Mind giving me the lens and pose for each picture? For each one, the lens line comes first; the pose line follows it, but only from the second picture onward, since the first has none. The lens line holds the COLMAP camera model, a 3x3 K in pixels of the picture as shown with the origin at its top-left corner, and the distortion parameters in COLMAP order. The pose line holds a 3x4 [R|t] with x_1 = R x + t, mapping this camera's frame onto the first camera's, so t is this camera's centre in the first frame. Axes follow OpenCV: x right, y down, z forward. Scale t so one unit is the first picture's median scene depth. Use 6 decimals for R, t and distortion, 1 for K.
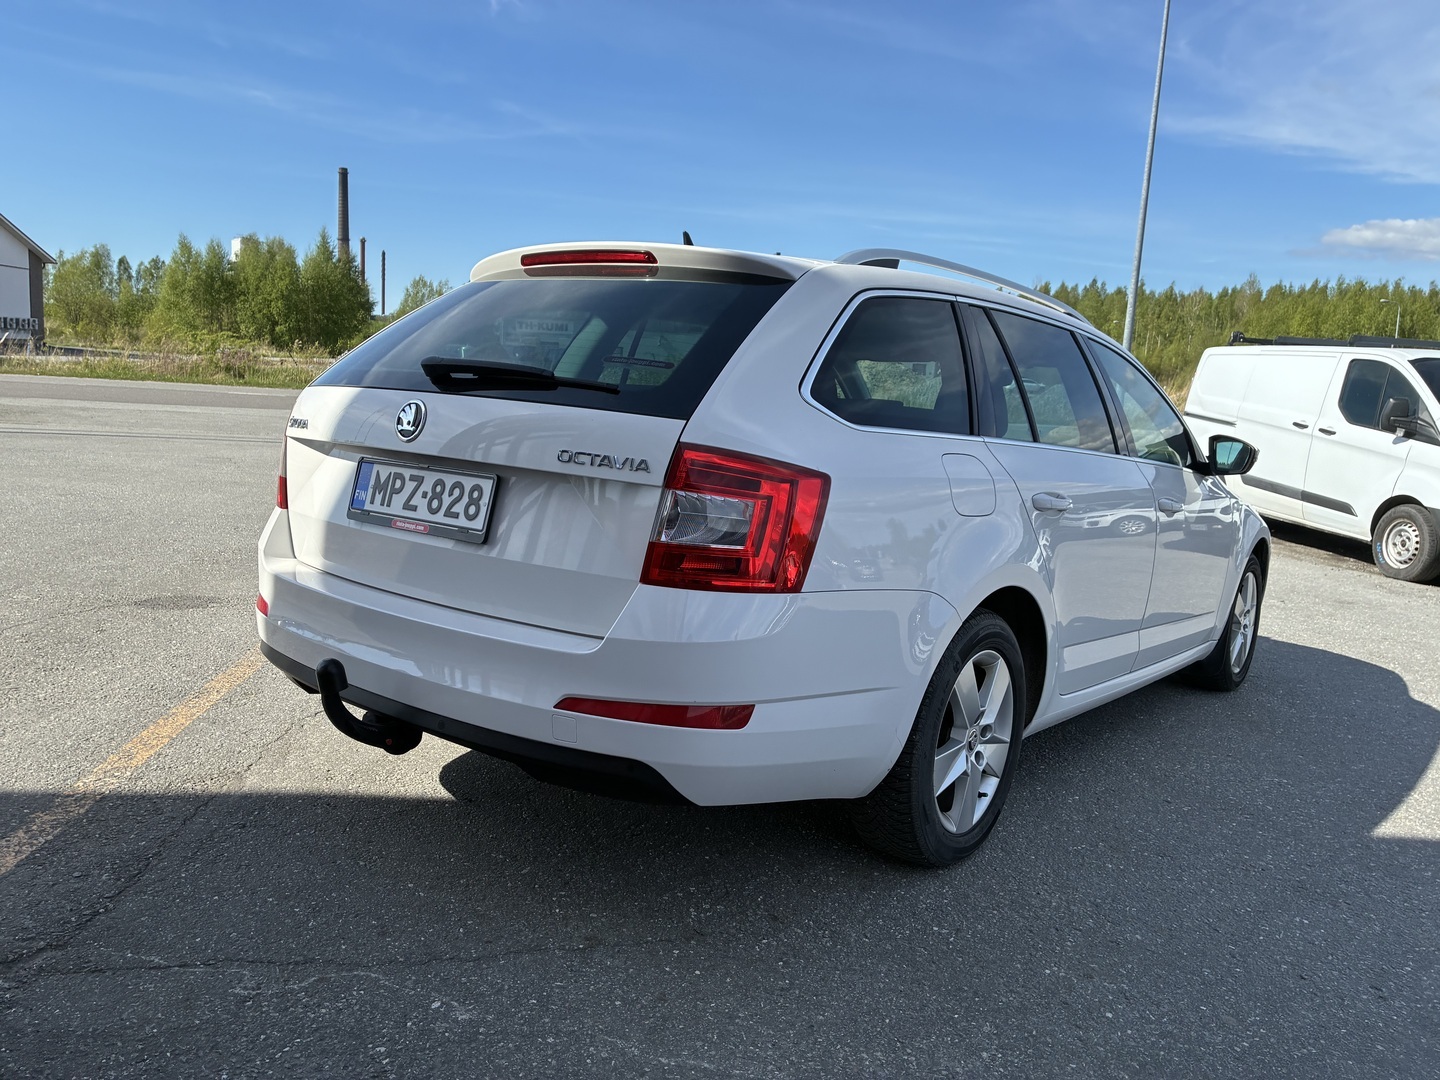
lens RADIAL K [[1088.0, 0, 713.3], [0, 1088.0, 542.1], [0, 0, 1]] dist [0.017810, -0.017417]
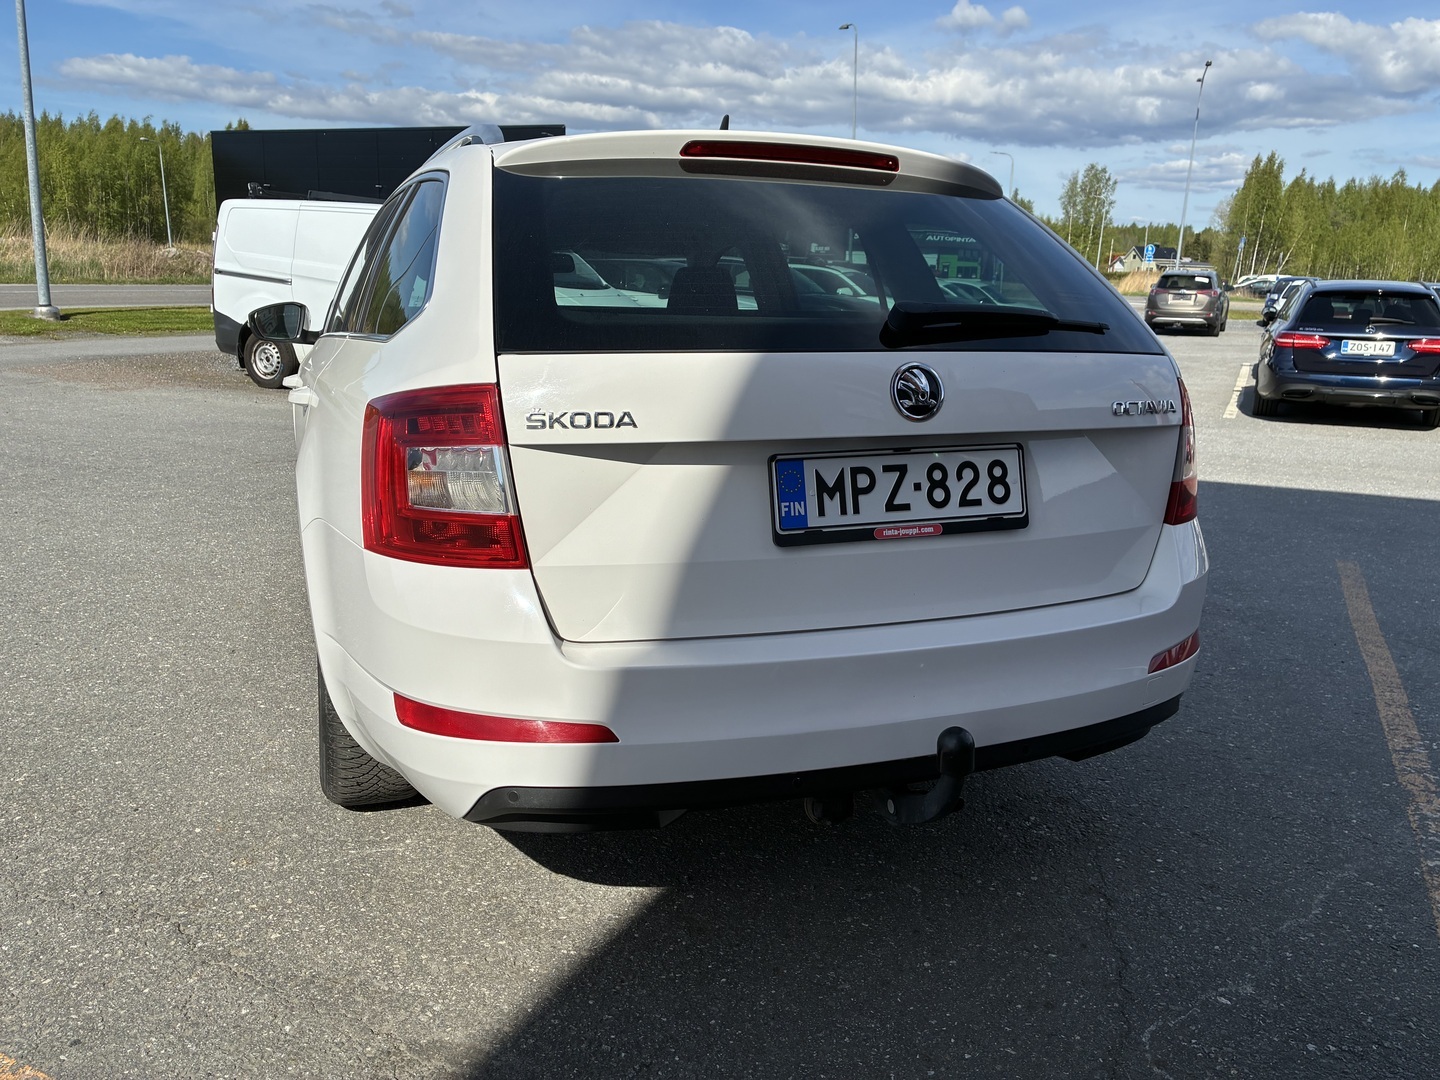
lens RADIAL K [[1088.0, 0, 721.8], [0, 1088.0, 531.5], [0, 0, 1]] dist [0.017810, -0.017417]
pose [[0.503264, -0.233821, 0.831897, -0.900221], [0.121864, 0.972279, 0.199556, -0.167579], [-0.855496, 0.000949, 0.517808, 0.672784]]
